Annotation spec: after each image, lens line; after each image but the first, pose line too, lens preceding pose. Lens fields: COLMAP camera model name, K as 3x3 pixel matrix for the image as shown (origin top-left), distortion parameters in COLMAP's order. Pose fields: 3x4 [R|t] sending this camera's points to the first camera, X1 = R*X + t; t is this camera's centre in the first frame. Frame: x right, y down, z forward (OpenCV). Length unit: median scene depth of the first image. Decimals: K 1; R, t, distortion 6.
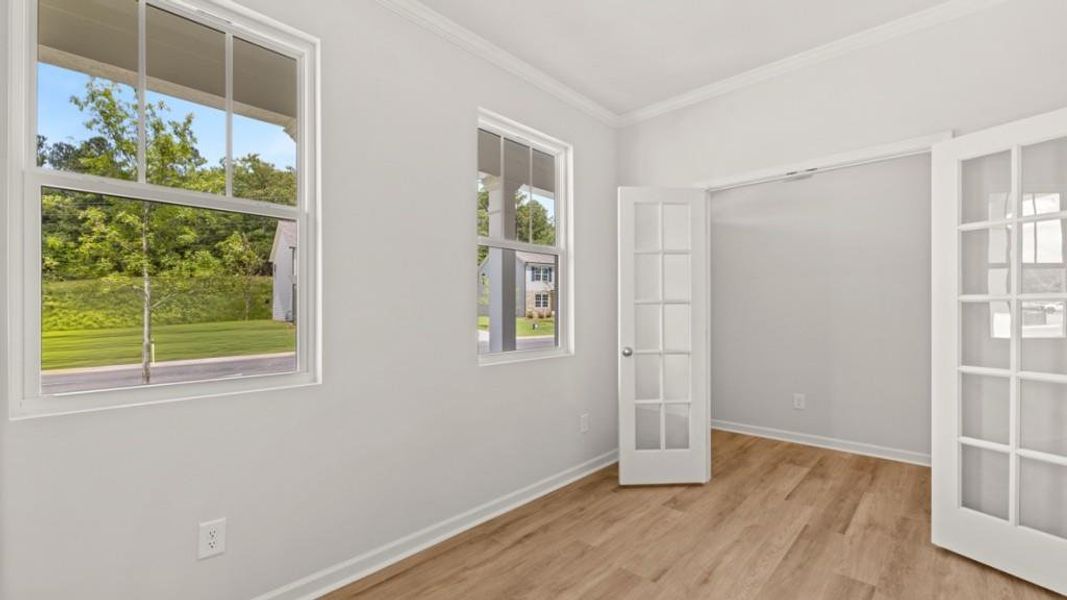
lens RADIAL K [[436.0, 0, 535.0], [0, 436.0, 303.1], [0, 0, 1]] dist [-0.001744, -0.000030]
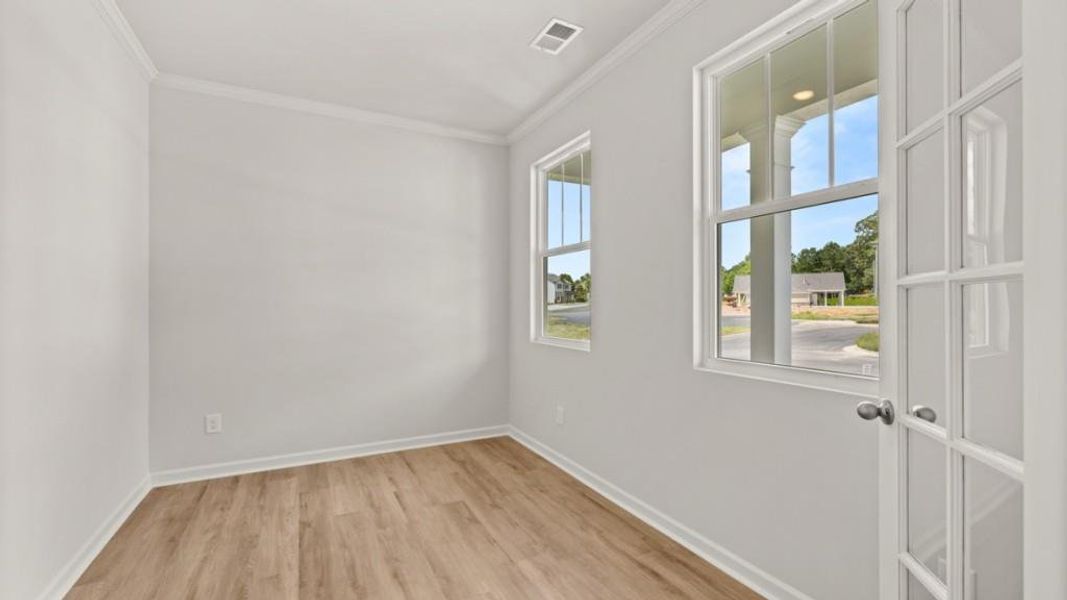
lens RADIAL K [[436.0, 0, 533.5], [0, 436.0, 303.4], [0, 0, 1]] dist [-0.001744, -0.000030]
pose [[-0.297444, 0.001476, -0.954738, 0.906079], [0.009113, 0.999958, -0.001293, 0.015793], [0.954696, -0.009086, -0.297445, 1.100405]]
